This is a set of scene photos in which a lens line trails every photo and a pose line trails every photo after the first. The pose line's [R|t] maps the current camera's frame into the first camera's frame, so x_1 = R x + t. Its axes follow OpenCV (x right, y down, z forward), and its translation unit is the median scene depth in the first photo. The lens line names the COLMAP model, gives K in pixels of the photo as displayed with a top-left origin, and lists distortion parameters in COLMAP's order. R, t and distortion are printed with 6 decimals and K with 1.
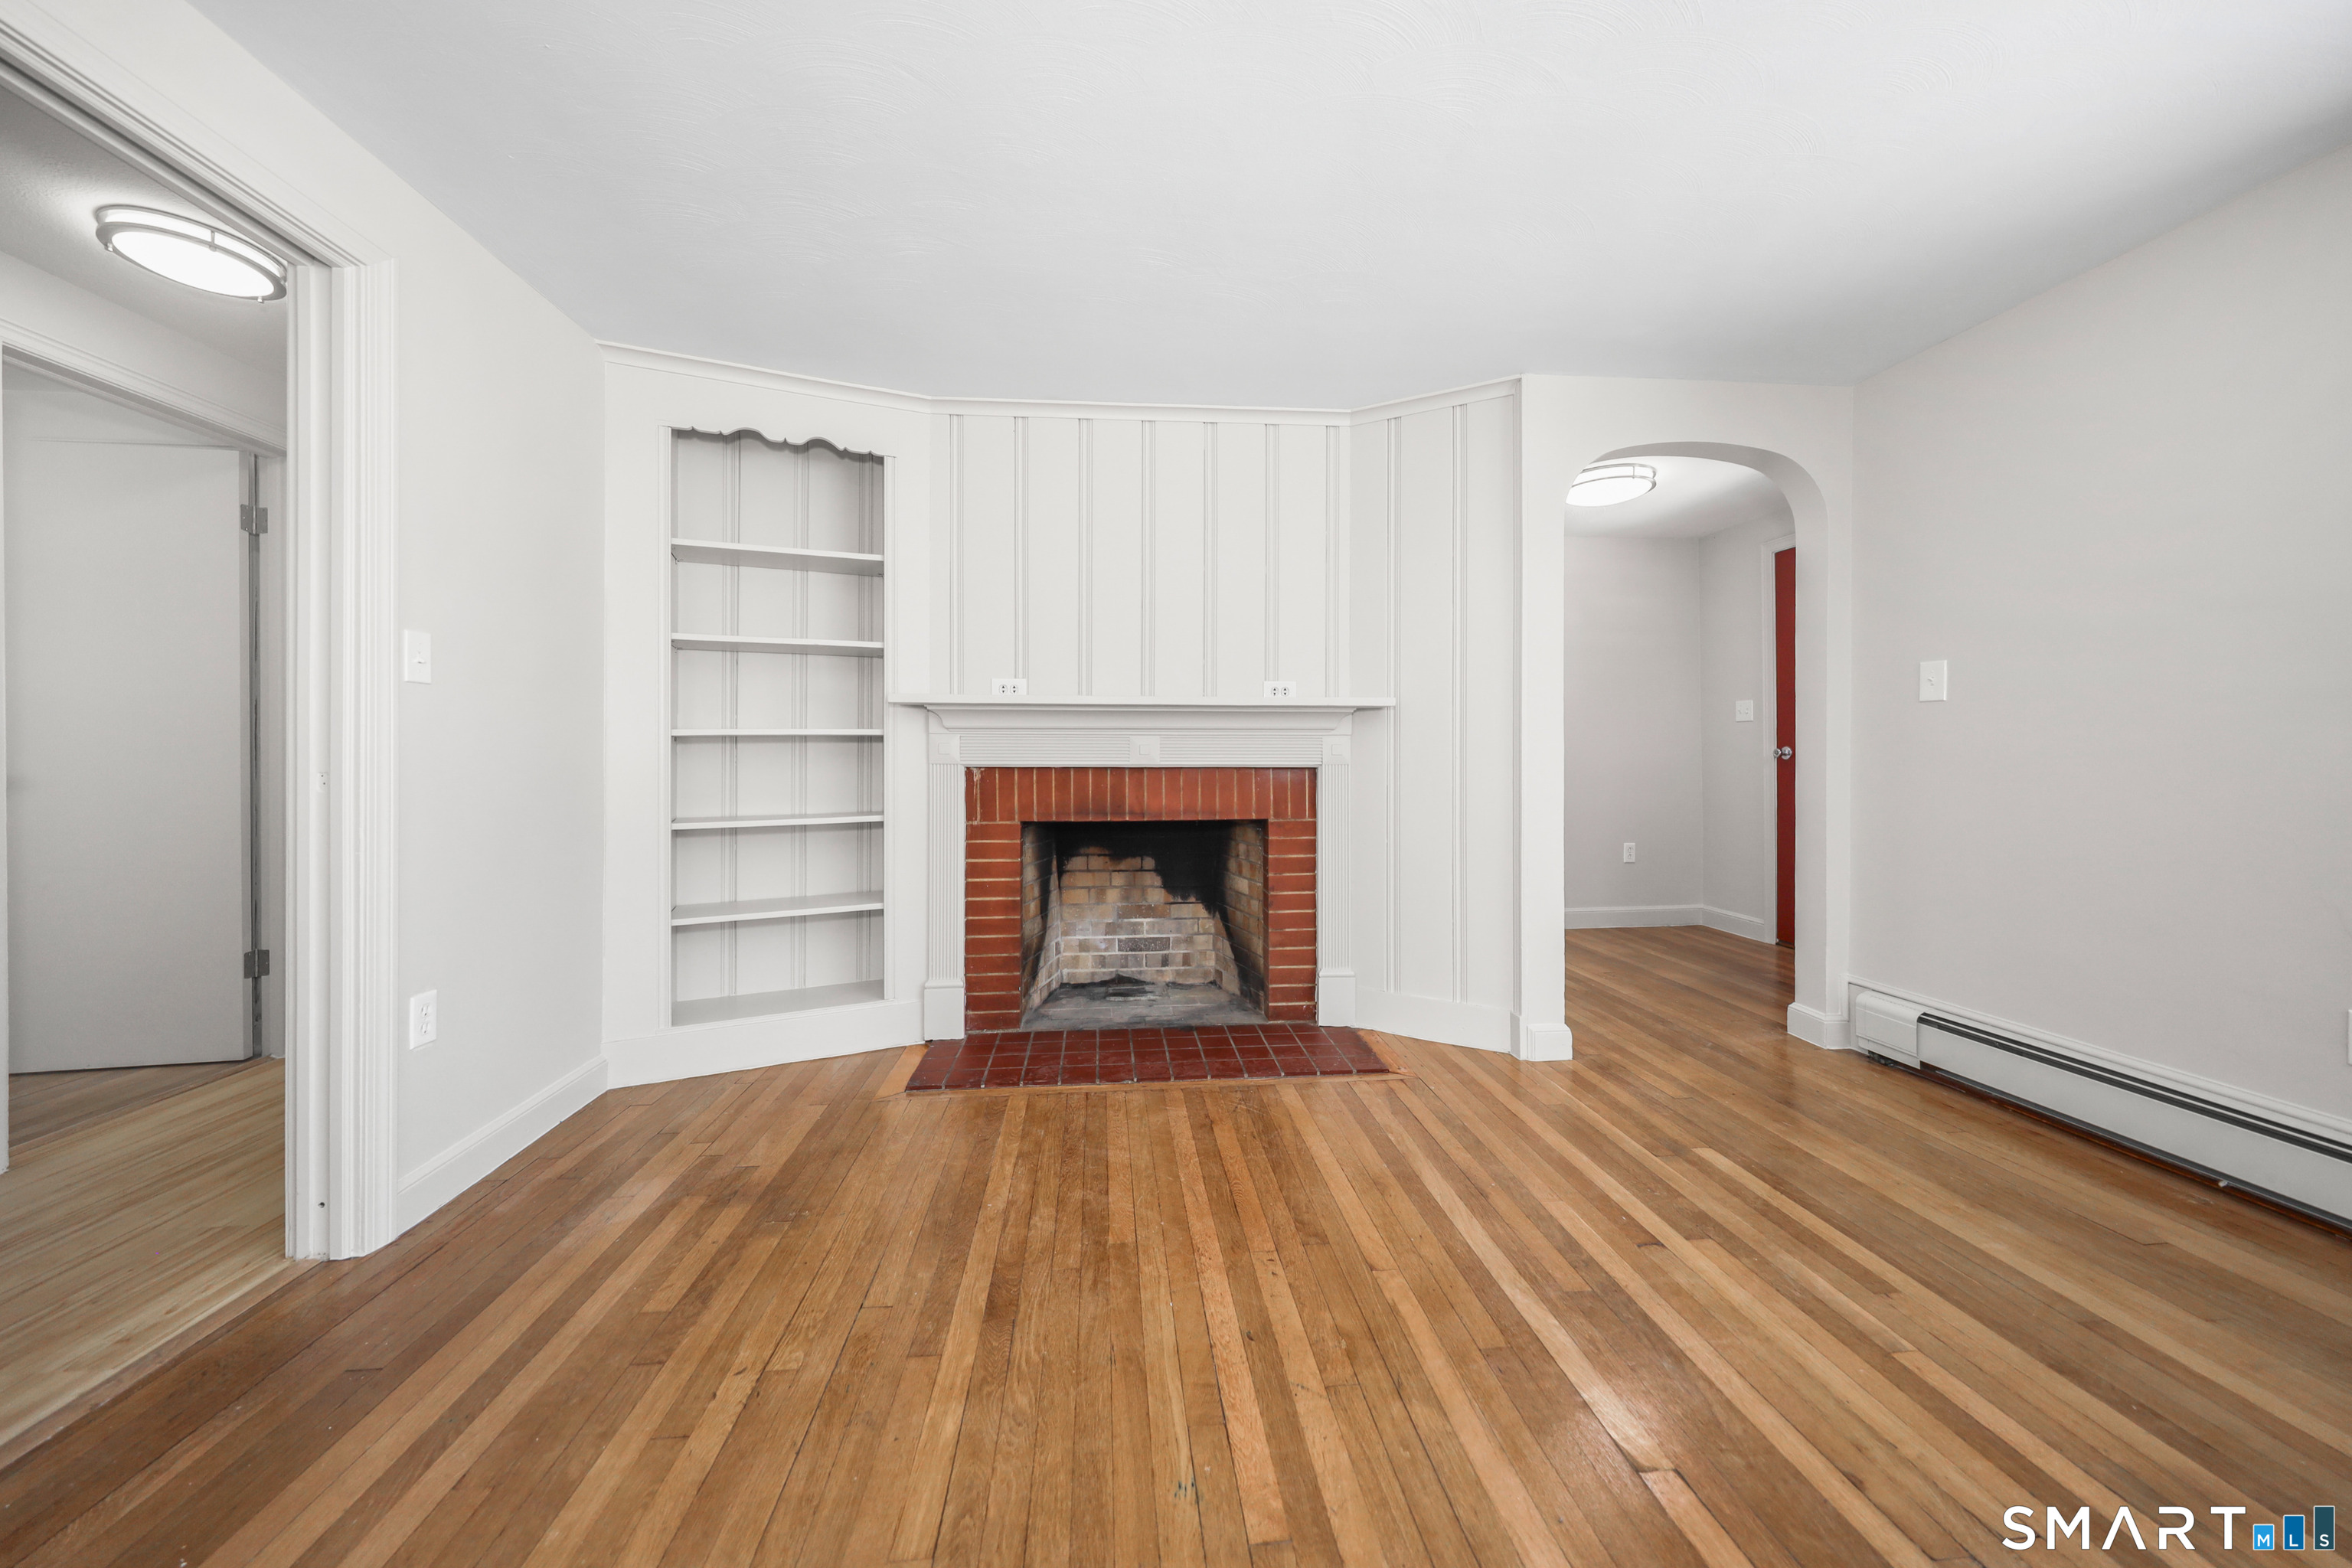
lens RADIAL K [[843.2, 0, 1187.8], [0, 843.2, 756.6], [0, 0, 1]] dist [0.010640, 0.000065]
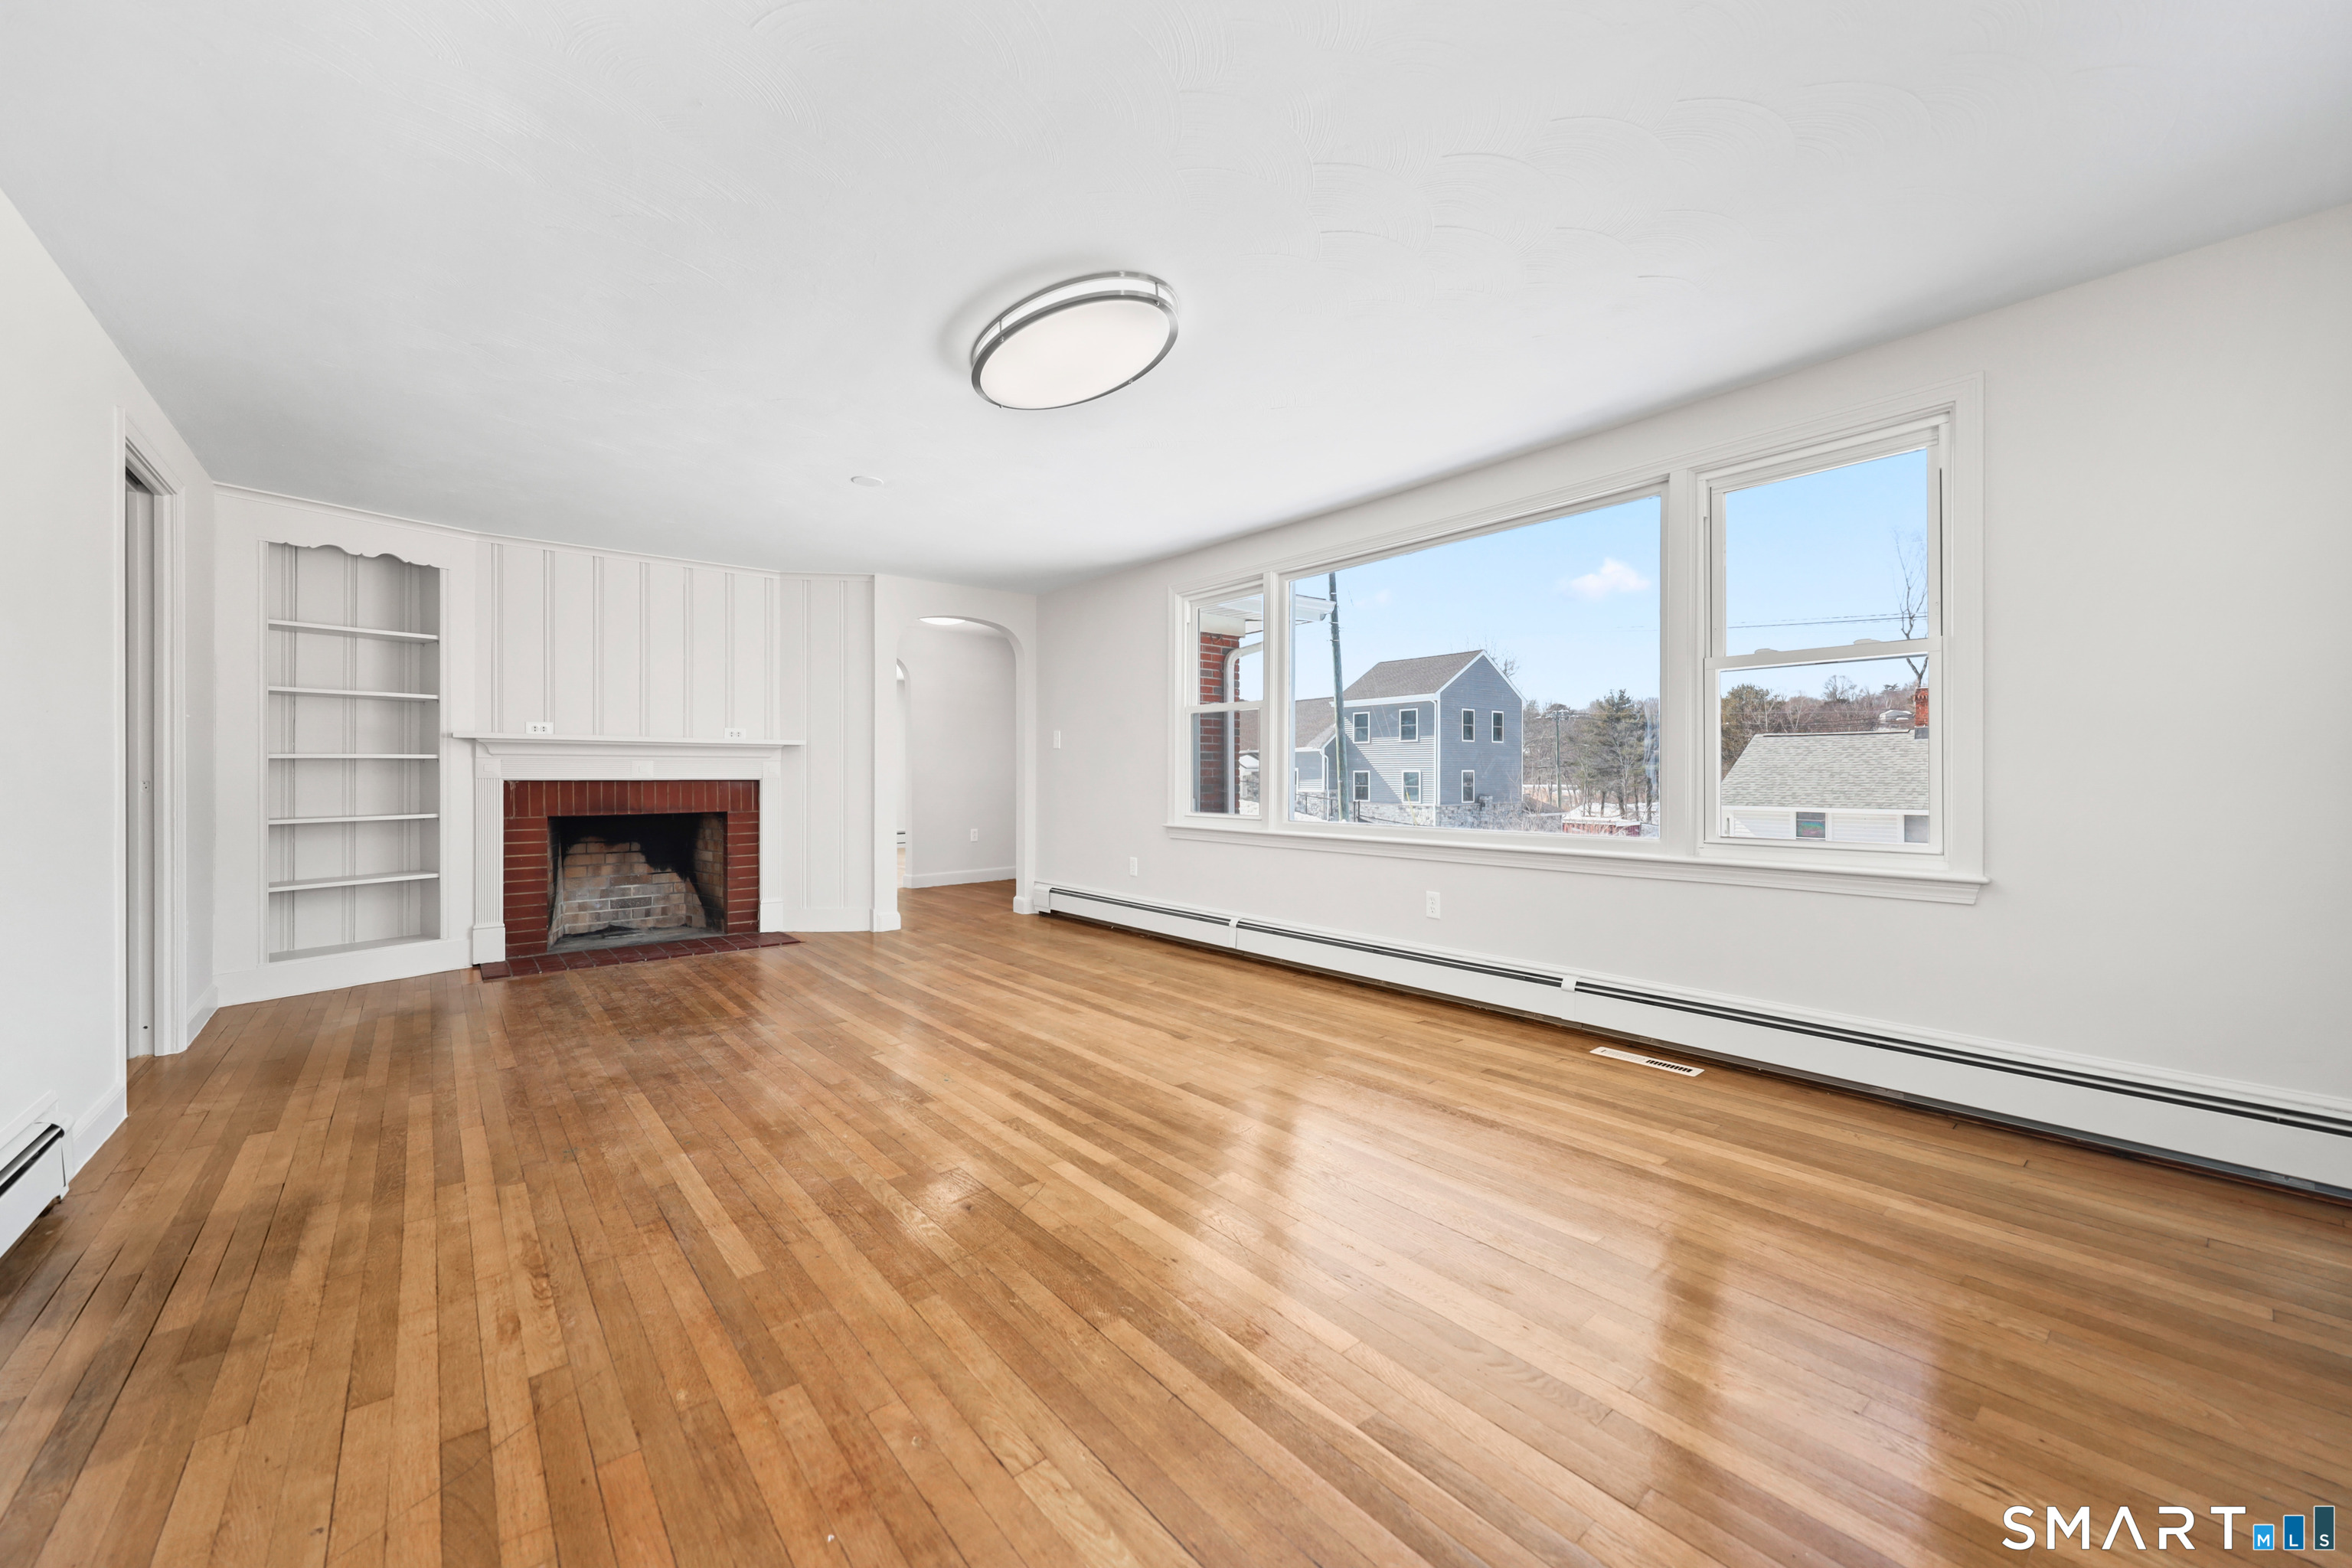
lens RADIAL K [[938.6, 0, 1172.6], [0, 938.6, 777.1], [0, 0, 1]] dist [0.003198, -0.000092]
pose [[0.844169, -0.001474, 0.536075, -0.154547], [0.001734, 0.999998, 0.000021, 0.008017], [-0.536075, 0.000912, 0.844170, -1.020532]]
